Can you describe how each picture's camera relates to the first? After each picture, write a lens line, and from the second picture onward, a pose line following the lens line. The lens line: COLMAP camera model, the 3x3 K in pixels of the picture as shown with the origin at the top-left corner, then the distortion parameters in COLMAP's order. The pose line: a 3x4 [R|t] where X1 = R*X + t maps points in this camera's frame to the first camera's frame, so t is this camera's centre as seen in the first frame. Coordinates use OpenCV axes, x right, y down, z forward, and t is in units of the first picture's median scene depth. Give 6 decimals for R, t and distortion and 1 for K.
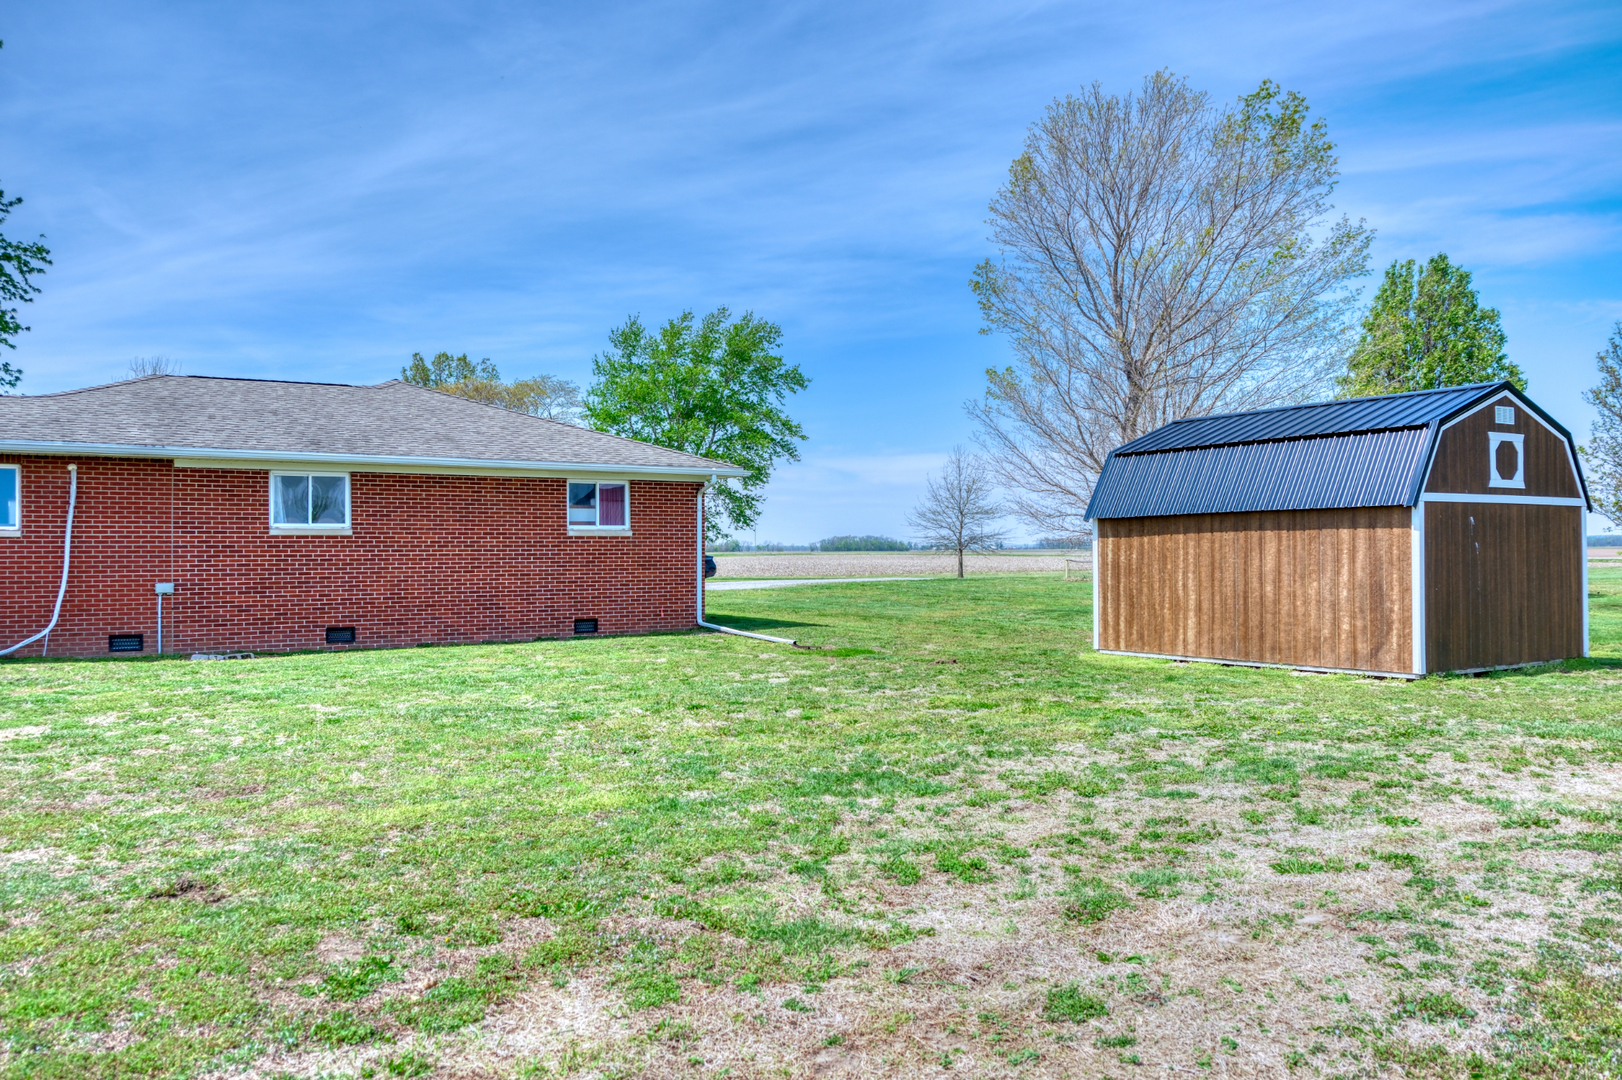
lens RADIAL K [[1262.0, 0, 810.1], [0, 1262.0, 544.8], [0, 0, 1]] dist [-0.032896, 0.029828]
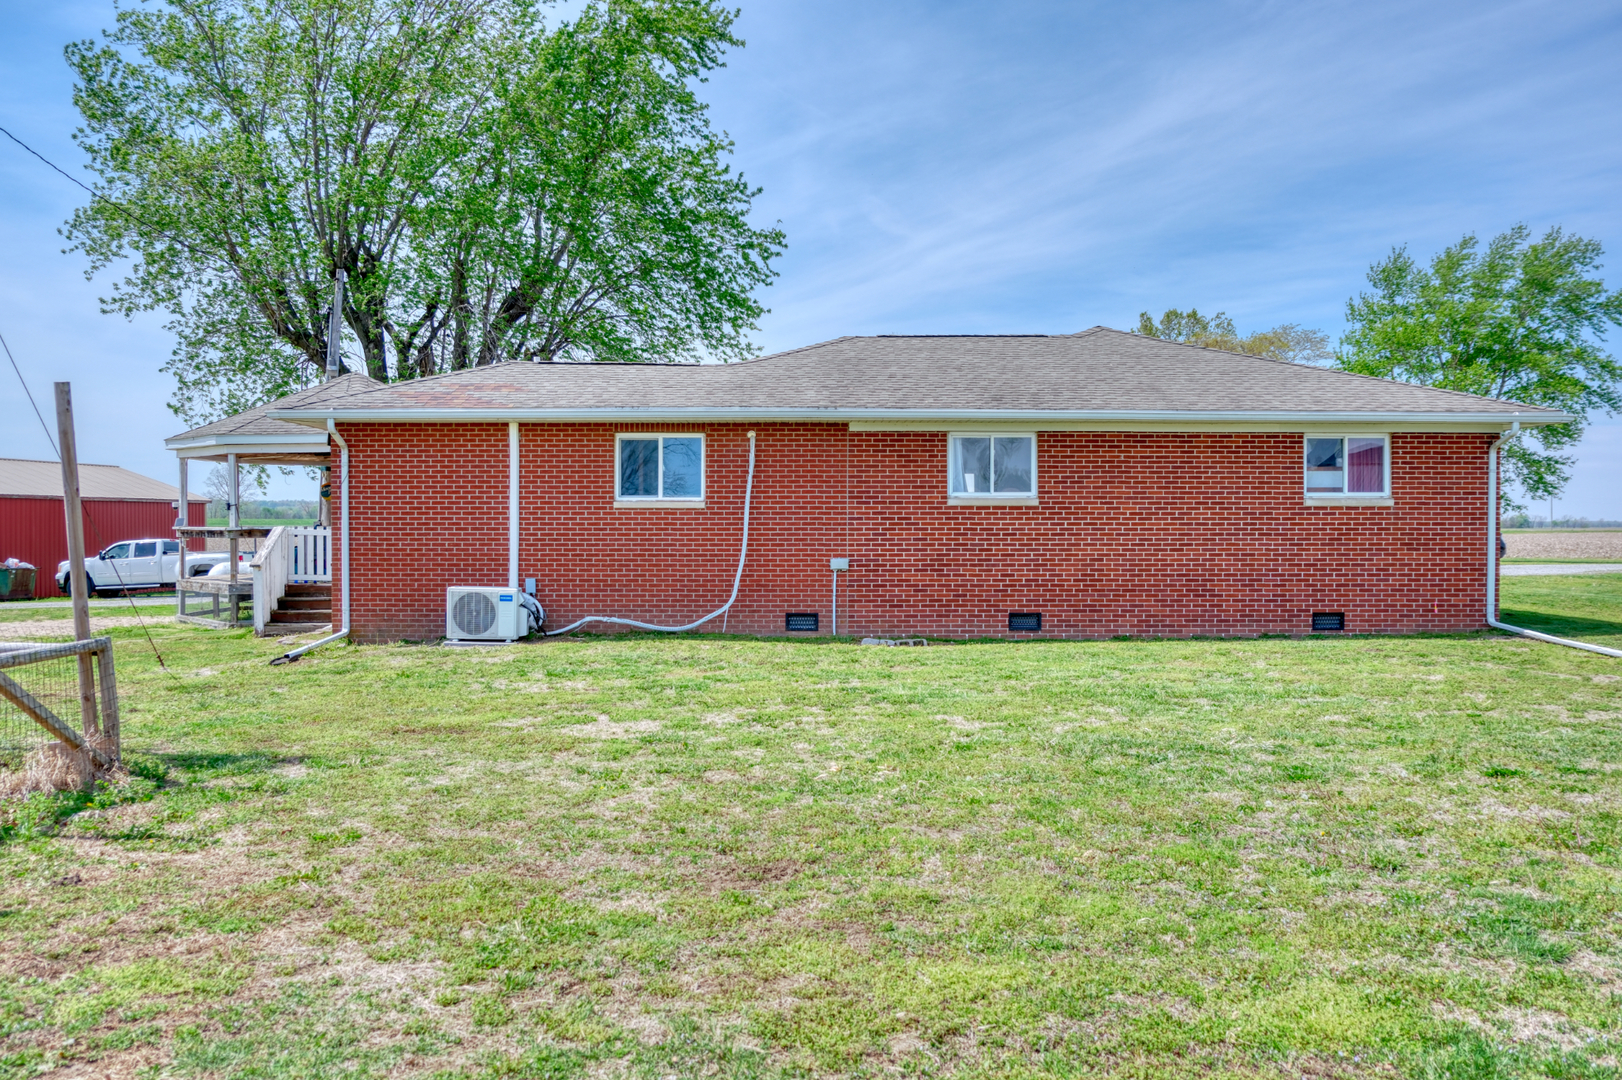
lens RADIAL K [[1262.0, 0, 810.1], [0, 1262.0, 544.8], [0, 0, 1]] dist [-0.032896, 0.029828]
pose [[0.838986, 0.012052, -0.544020, -0.025494], [-0.001034, 0.999788, 0.020553, 0.001498], [0.544153, -0.016681, 0.838820, 0.180320]]
